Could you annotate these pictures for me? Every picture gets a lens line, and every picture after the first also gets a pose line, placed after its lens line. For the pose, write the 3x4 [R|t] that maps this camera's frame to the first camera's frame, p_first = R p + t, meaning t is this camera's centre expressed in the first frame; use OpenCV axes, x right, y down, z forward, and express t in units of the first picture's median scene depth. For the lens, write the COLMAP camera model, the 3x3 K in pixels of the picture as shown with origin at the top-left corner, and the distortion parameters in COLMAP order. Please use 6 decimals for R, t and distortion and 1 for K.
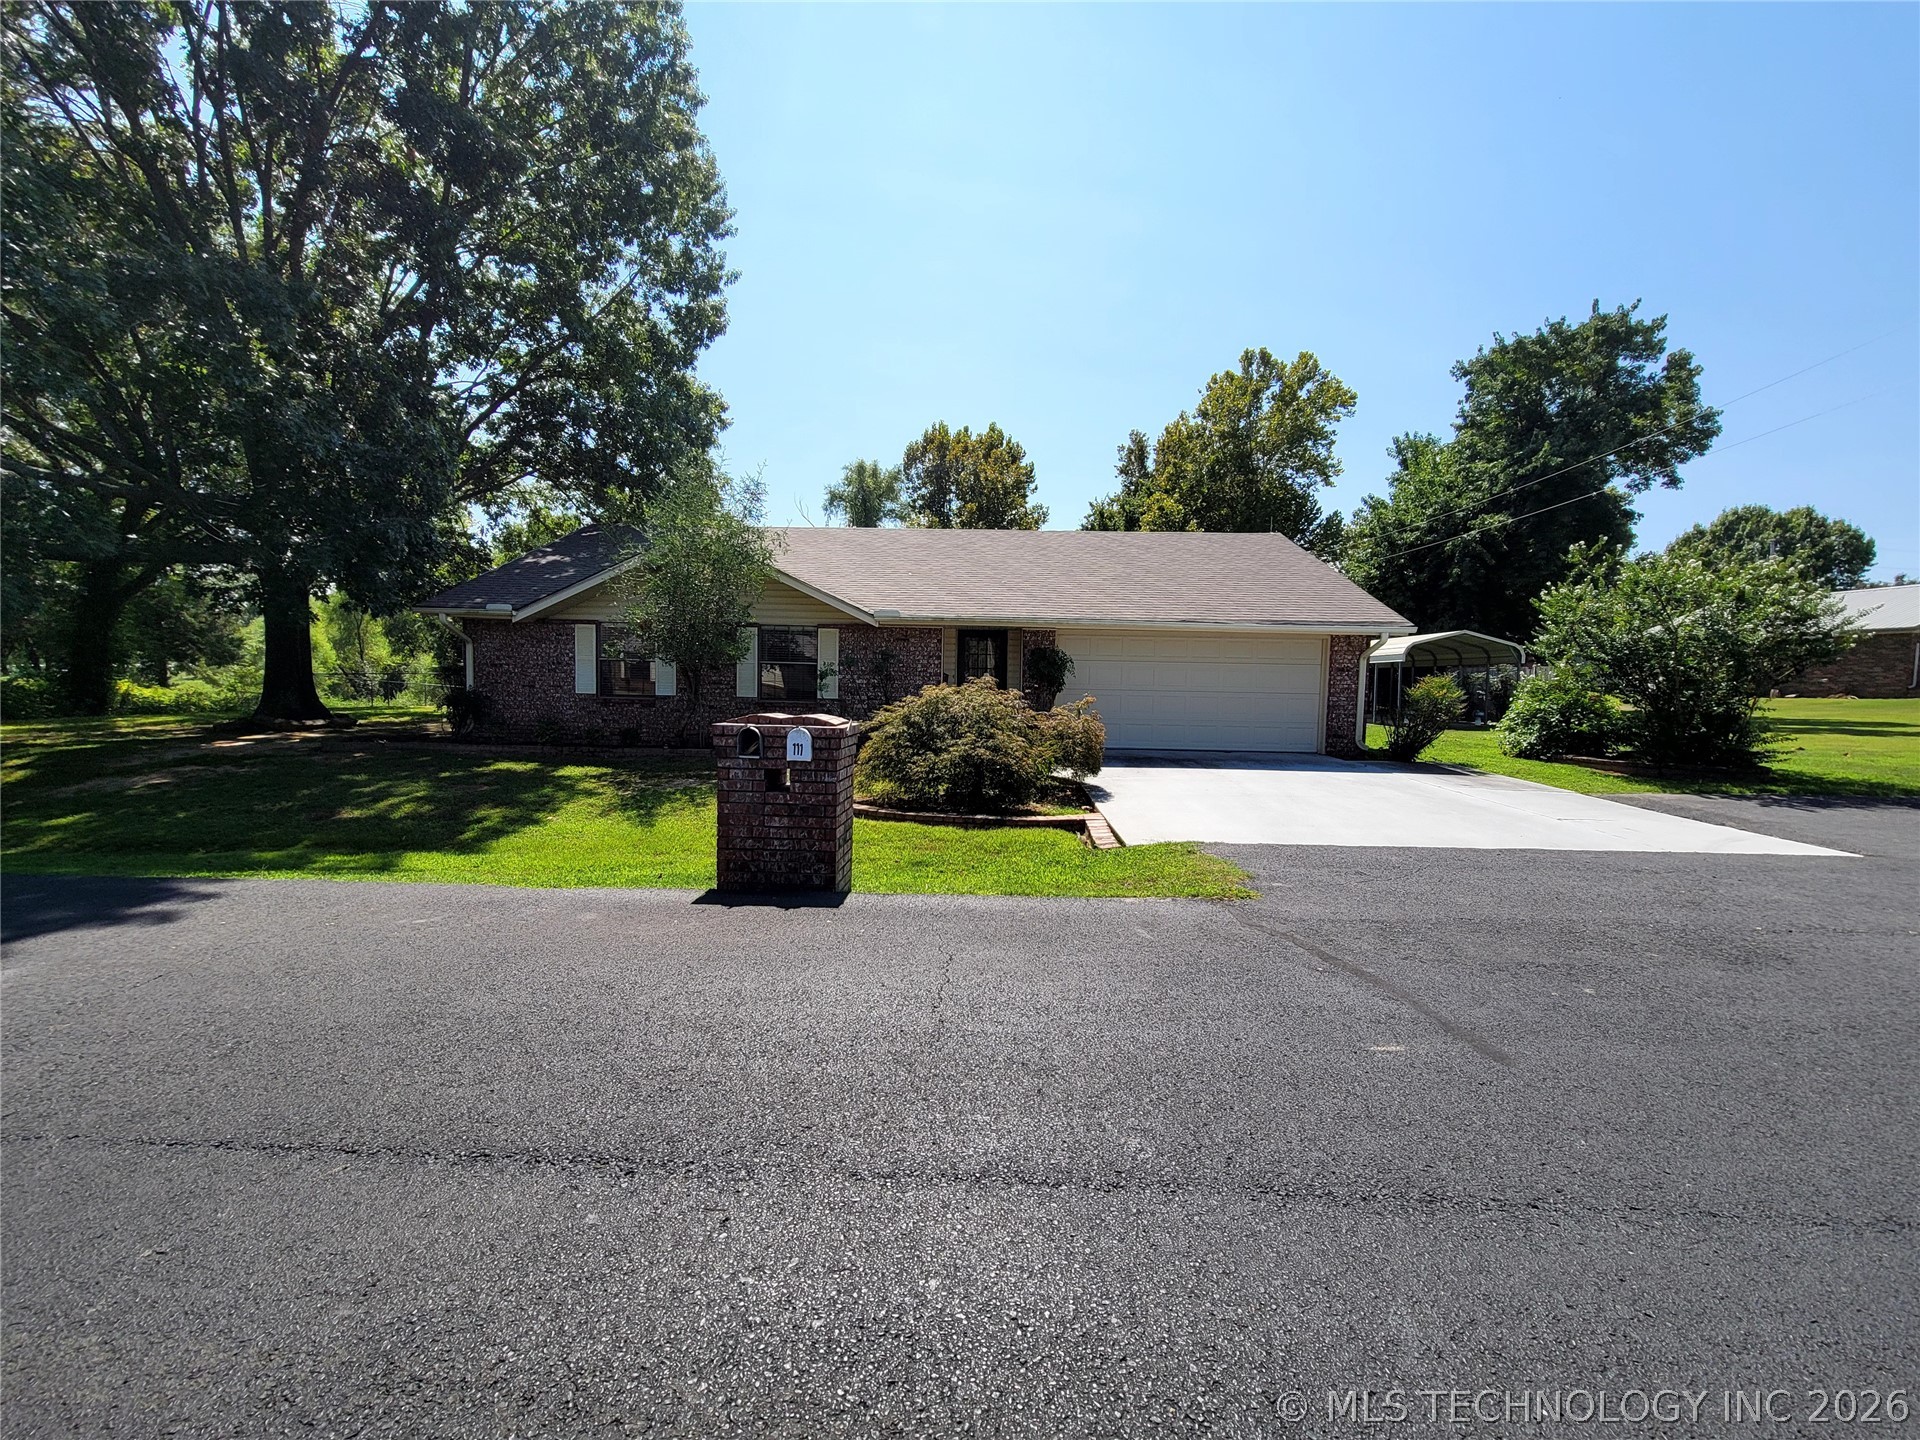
lens RADIAL K [[783.6, 0, 958.4], [0, 783.6, 726.6], [0, 0, 1]] dist [-0.001464, -0.001276]
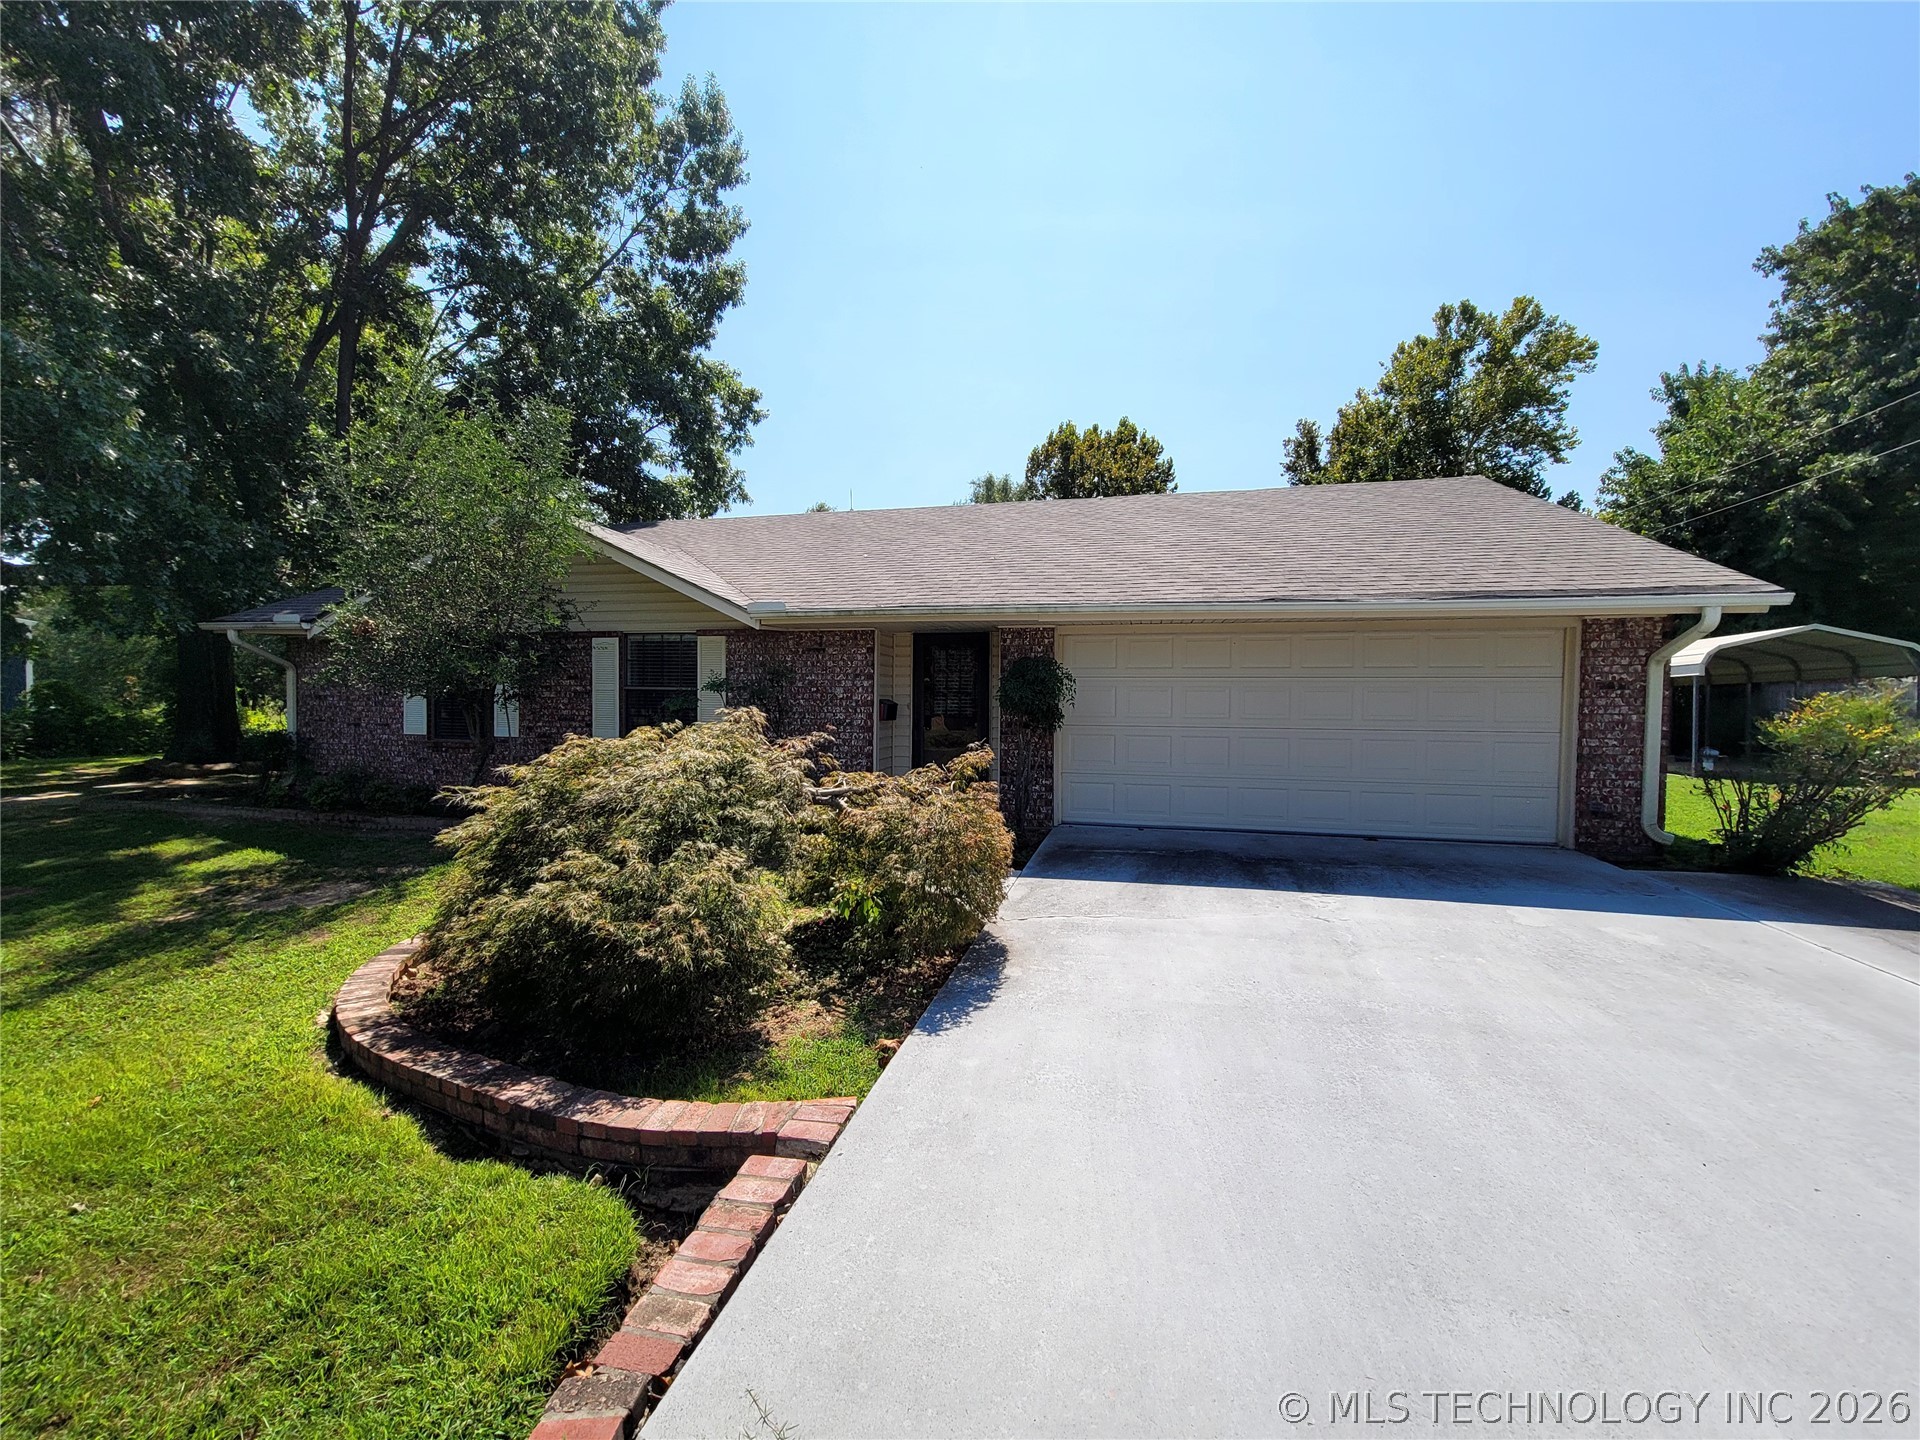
lens RADIAL K [[783.6, 0, 961.0], [0, 783.6, 723.5], [0, 0, 1]] dist [-0.001464, -0.001276]
pose [[0.976808, -0.004991, -0.214061, 0.087298], [-0.003708, 0.999184, -0.040216, -0.012222], [0.214087, 0.040077, 0.975992, 0.193564]]
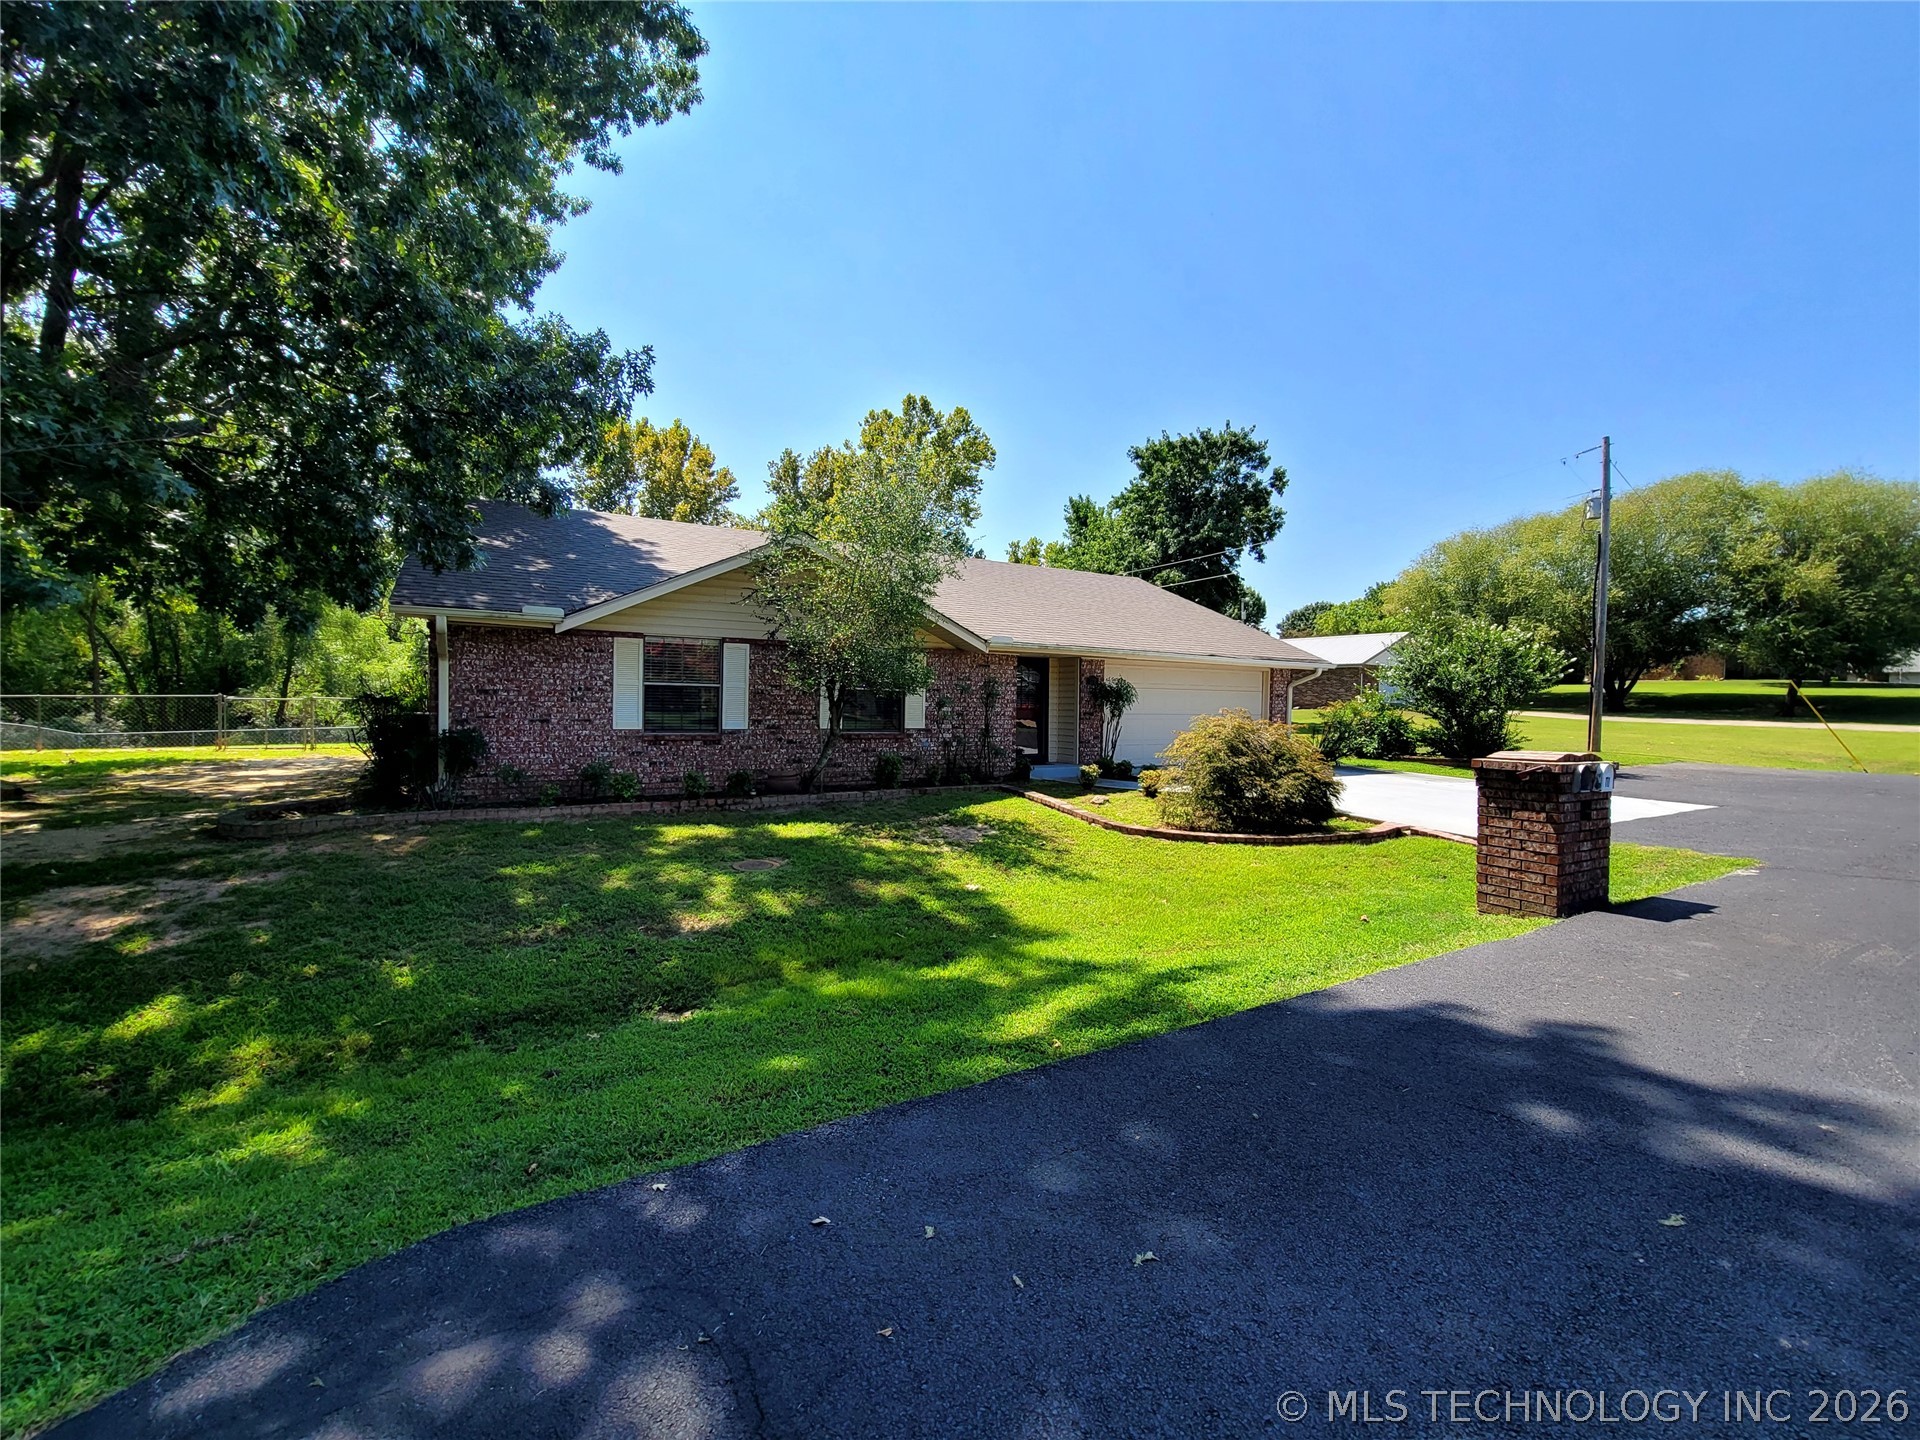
lens RADIAL K [[783.6, 0, 953.7], [0, 783.6, 720.8], [0, 0, 1]] dist [-0.001464, -0.001276]
pose [[0.850859, -0.019514, 0.525031, -0.296107], [0.032371, 0.999359, -0.015316, -0.013978], [-0.524395, 0.030027, 0.850945, 0.093491]]
